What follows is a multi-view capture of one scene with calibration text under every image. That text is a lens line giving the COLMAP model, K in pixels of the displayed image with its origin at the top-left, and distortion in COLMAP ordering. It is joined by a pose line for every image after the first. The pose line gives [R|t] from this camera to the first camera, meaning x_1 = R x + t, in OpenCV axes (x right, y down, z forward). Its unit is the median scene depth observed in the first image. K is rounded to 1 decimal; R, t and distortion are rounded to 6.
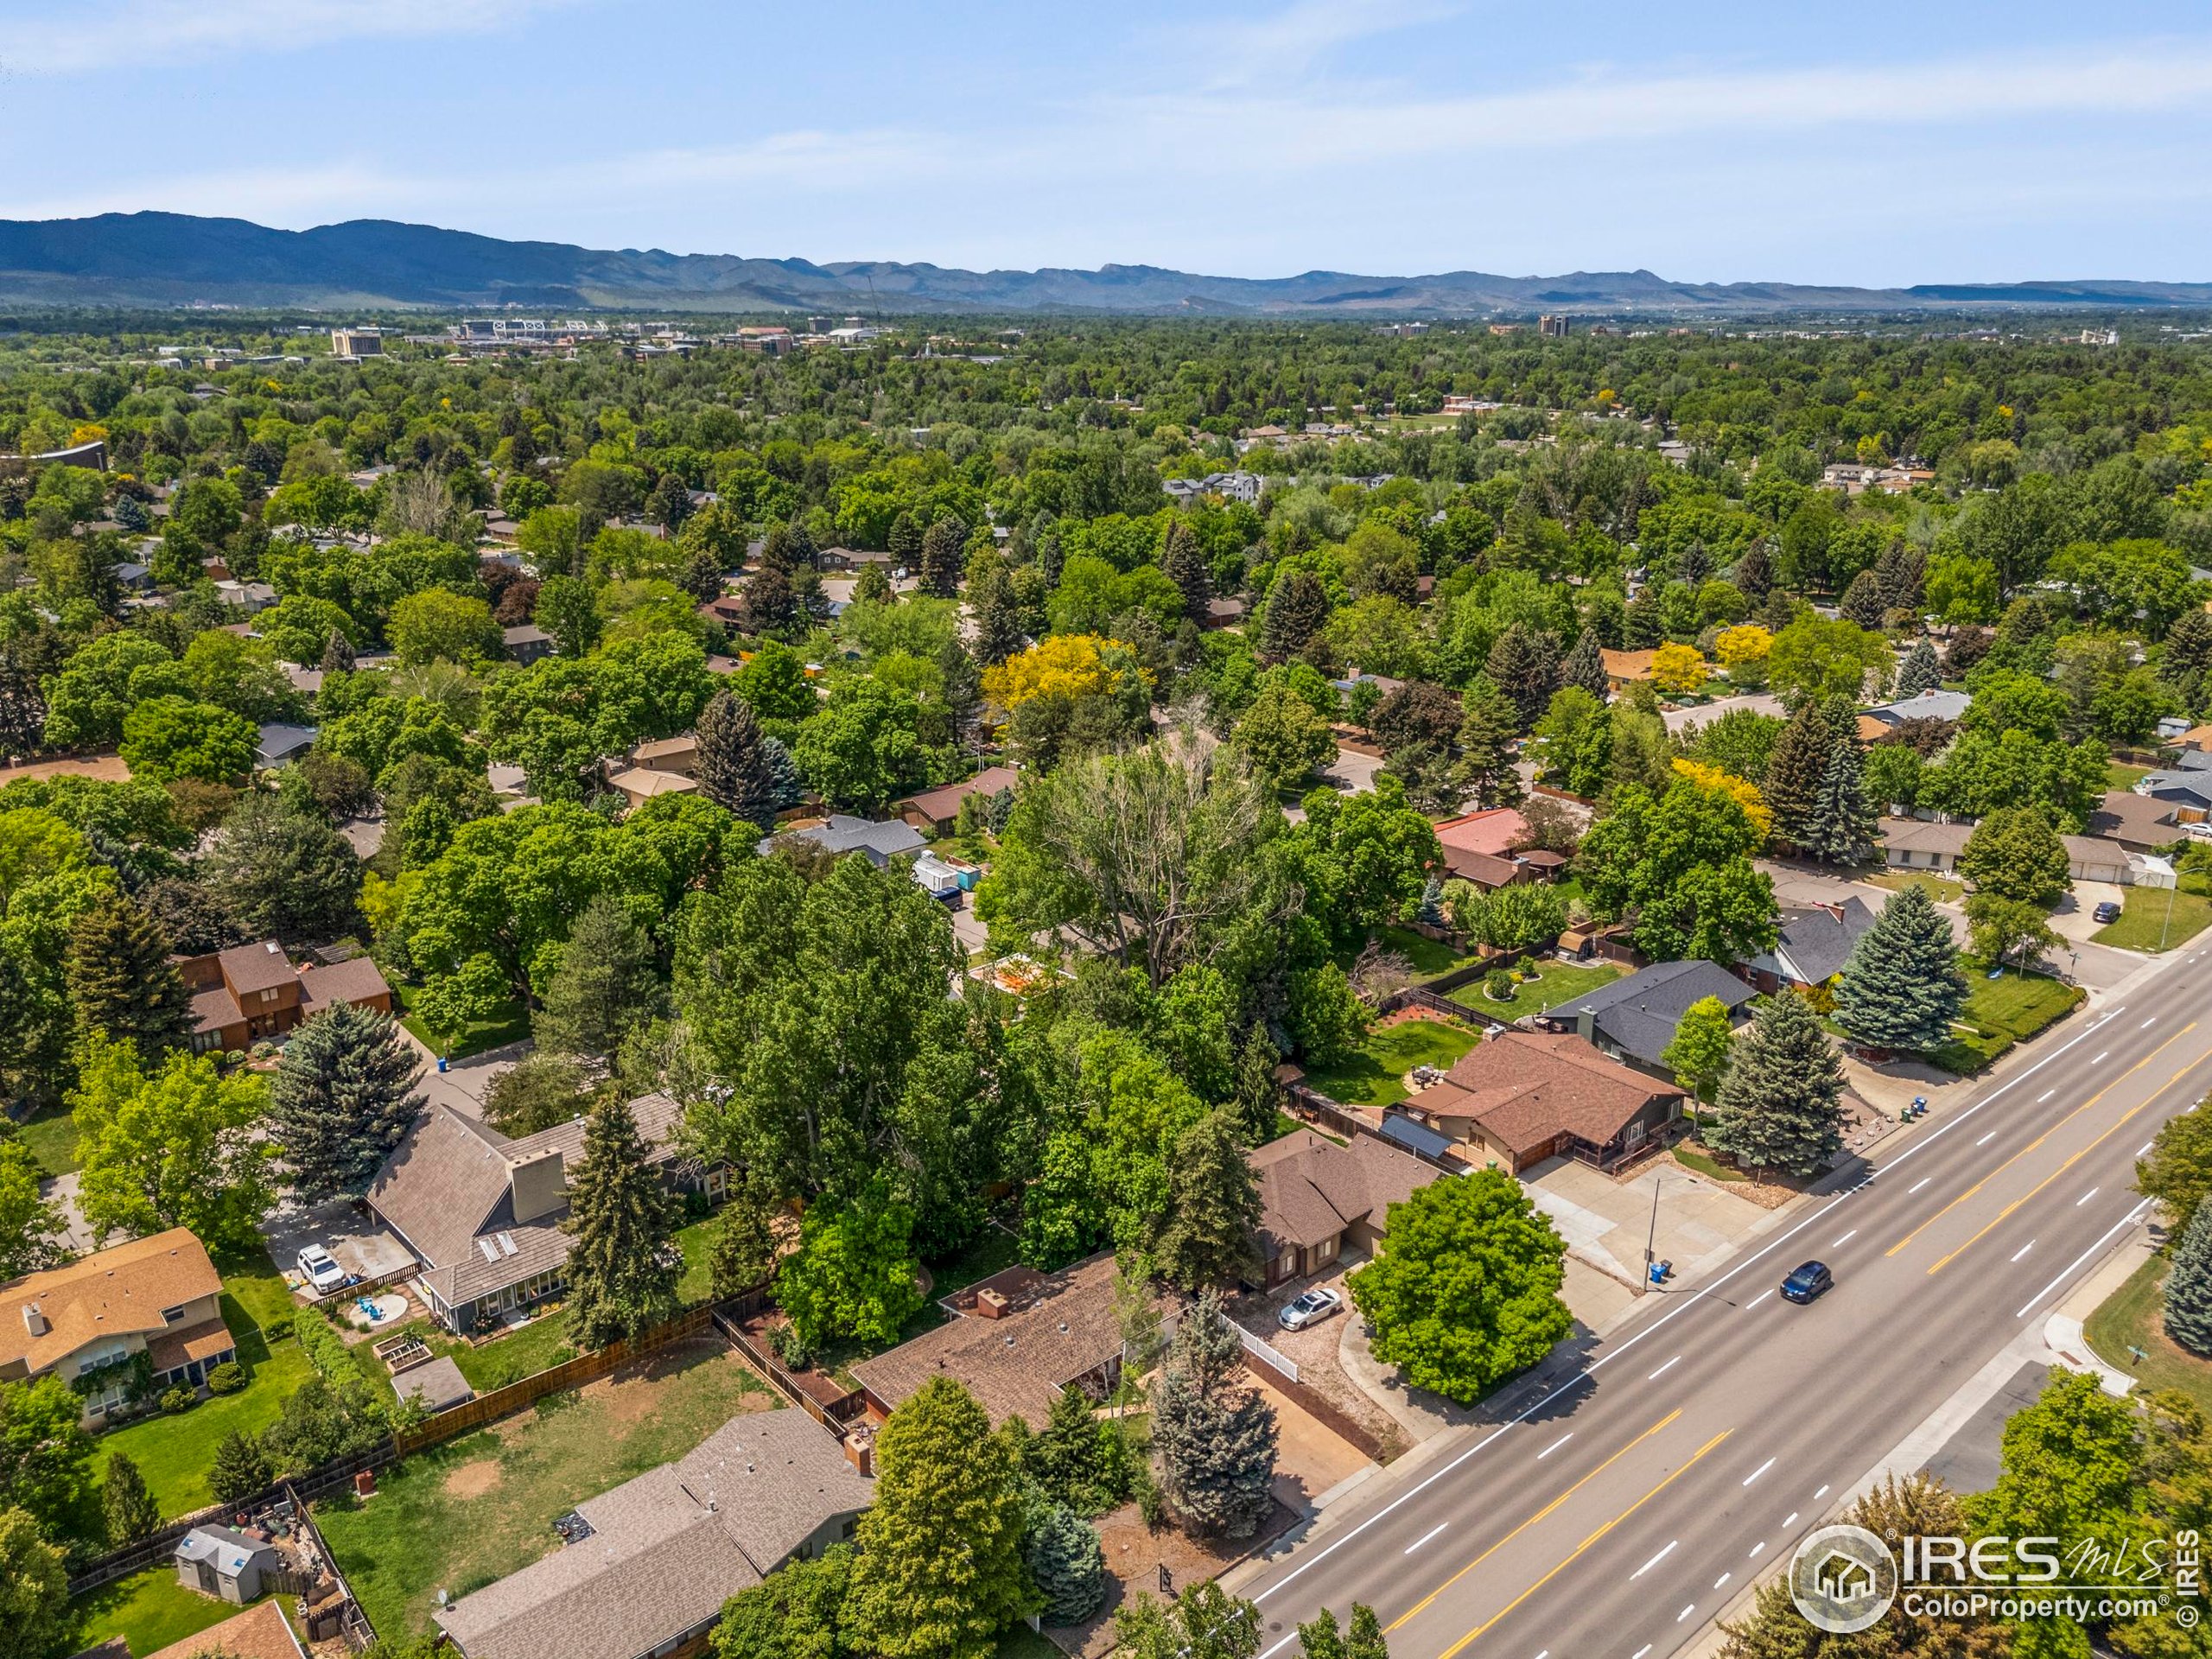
lens RADIAL K [[1641.4, 0, 1106.0], [0, 1641.4, 829.5], [0, 0, 1]] dist [0.033999, -0.000660]
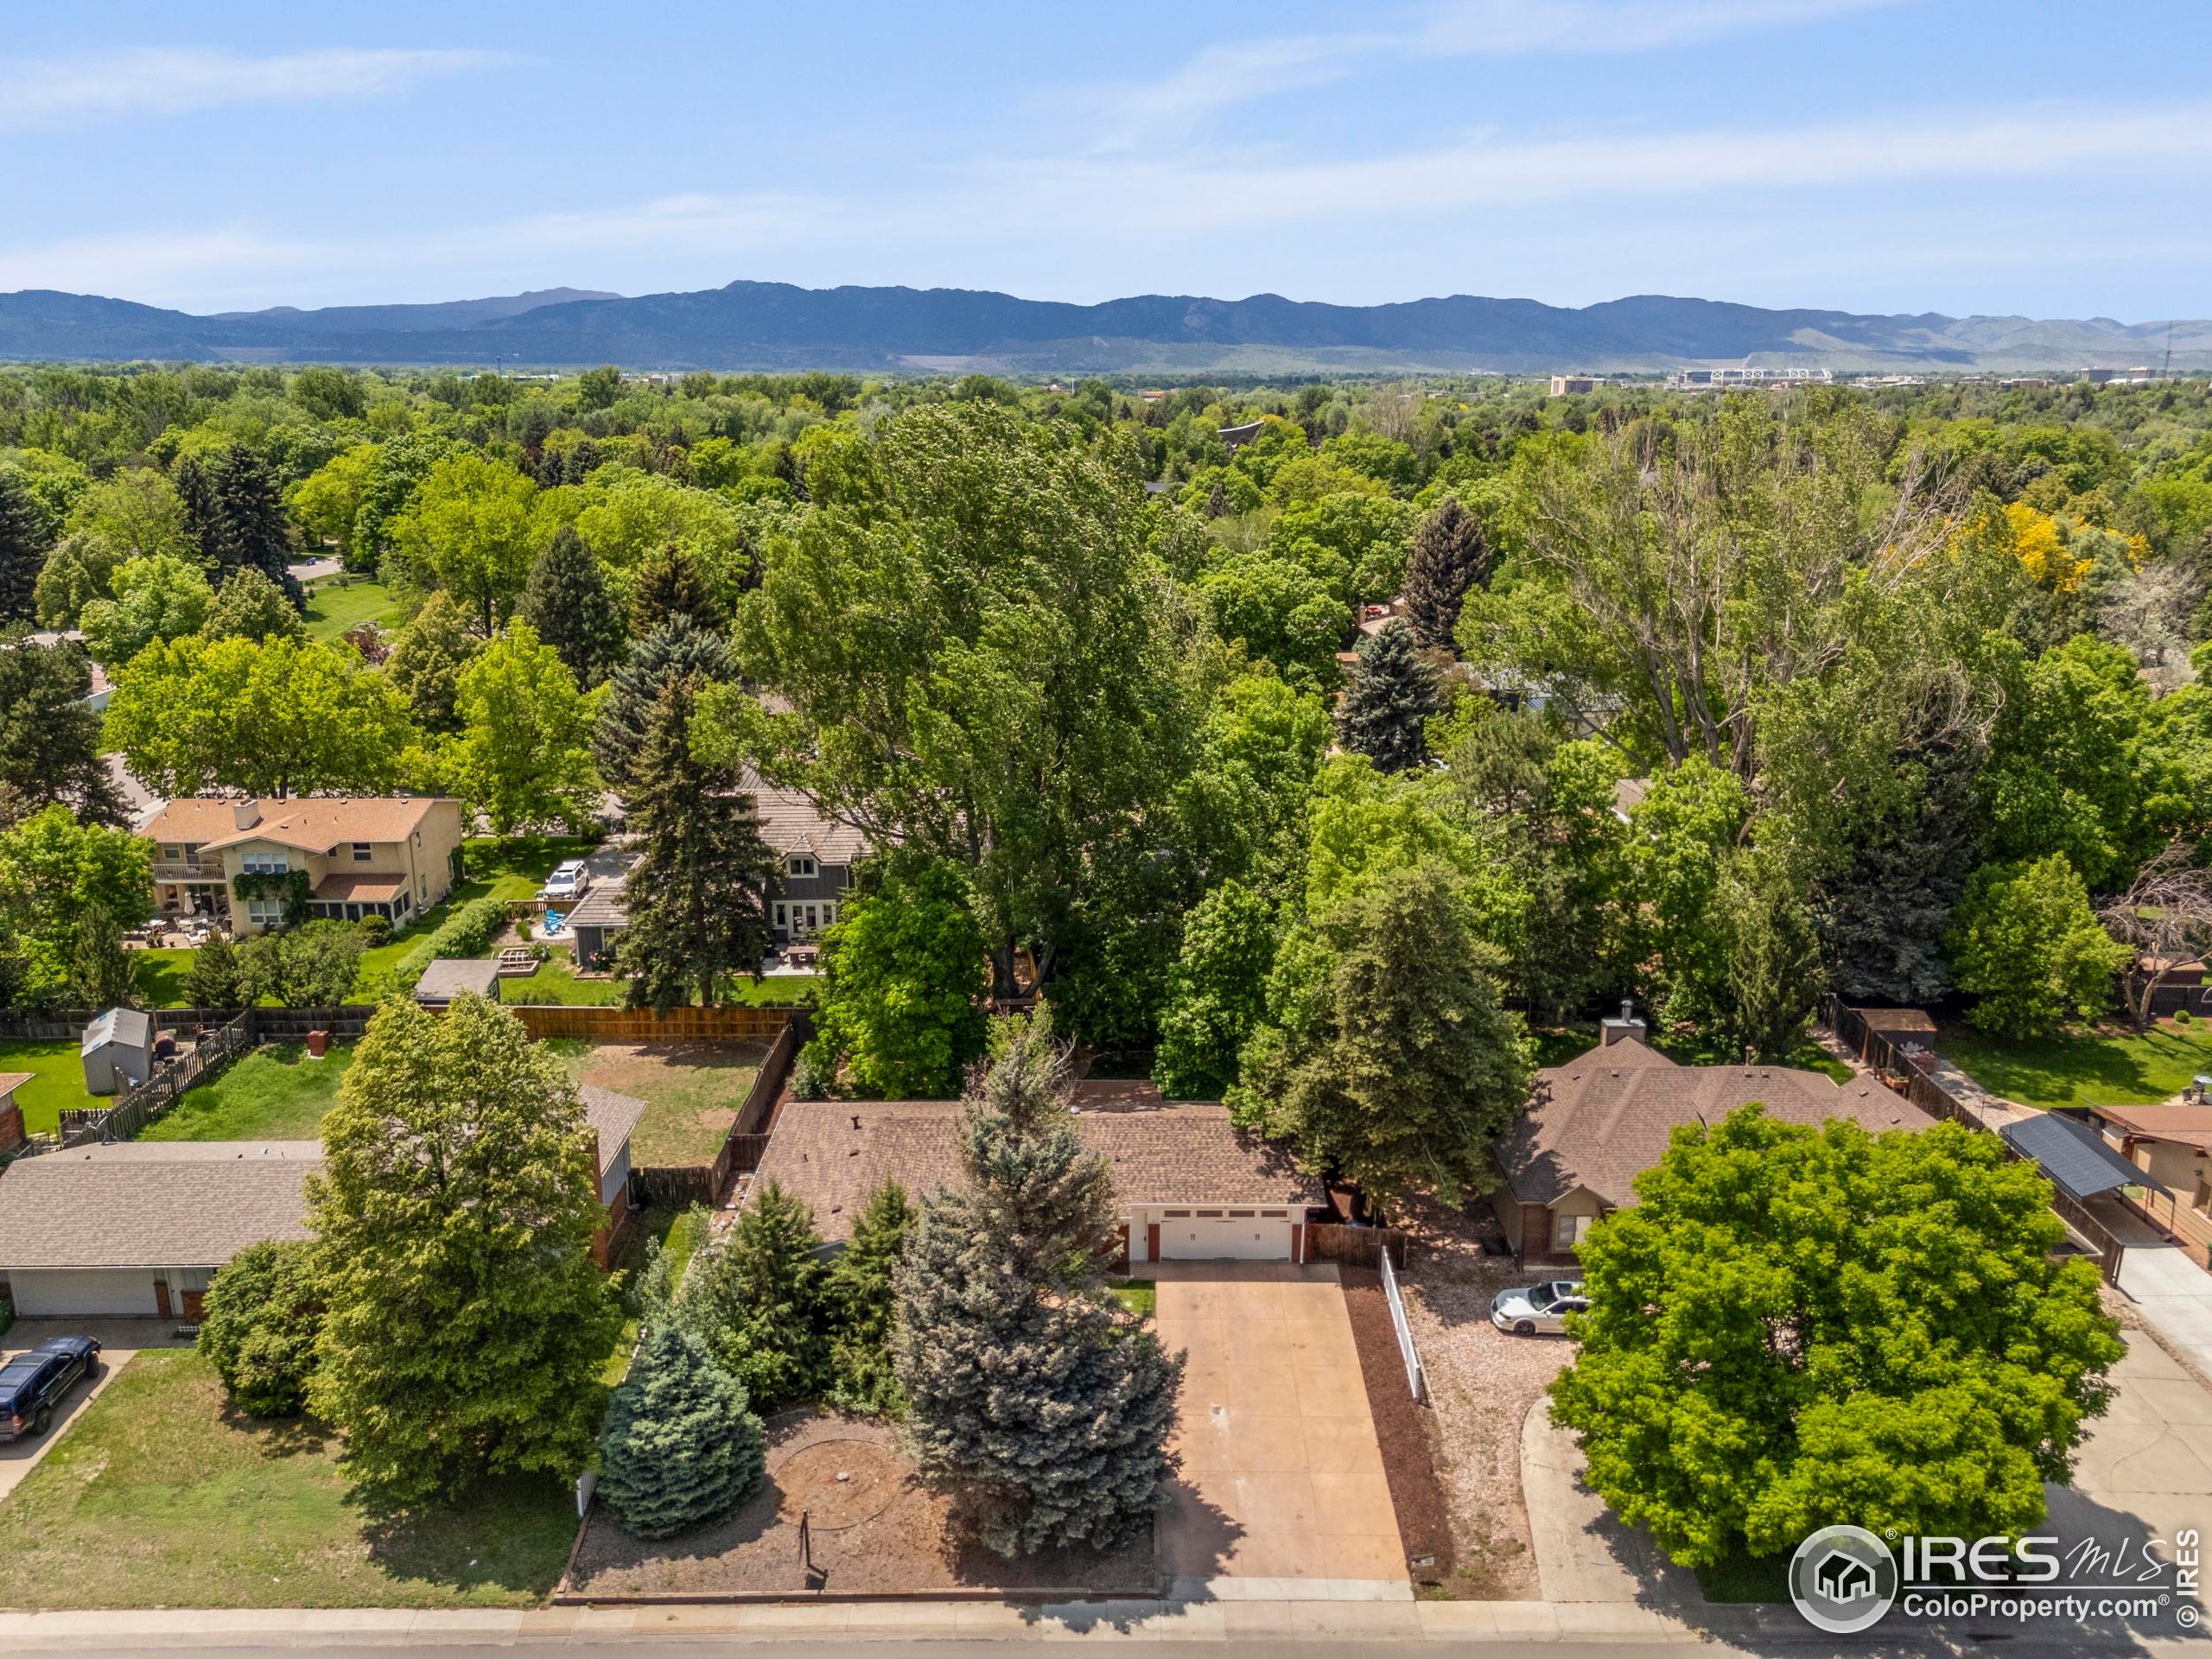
lens RADIAL K [[1641.4, 0, 1106.0], [0, 1641.4, 829.5], [0, 0, 1]] dist [0.033999, -0.000660]
pose [[0.767031, 0.174710, -0.617365, 0.318806], [-0.198735, 0.979585, 0.030301, 0.162694], [0.610055, 0.099450, 0.786093, 0.511465]]
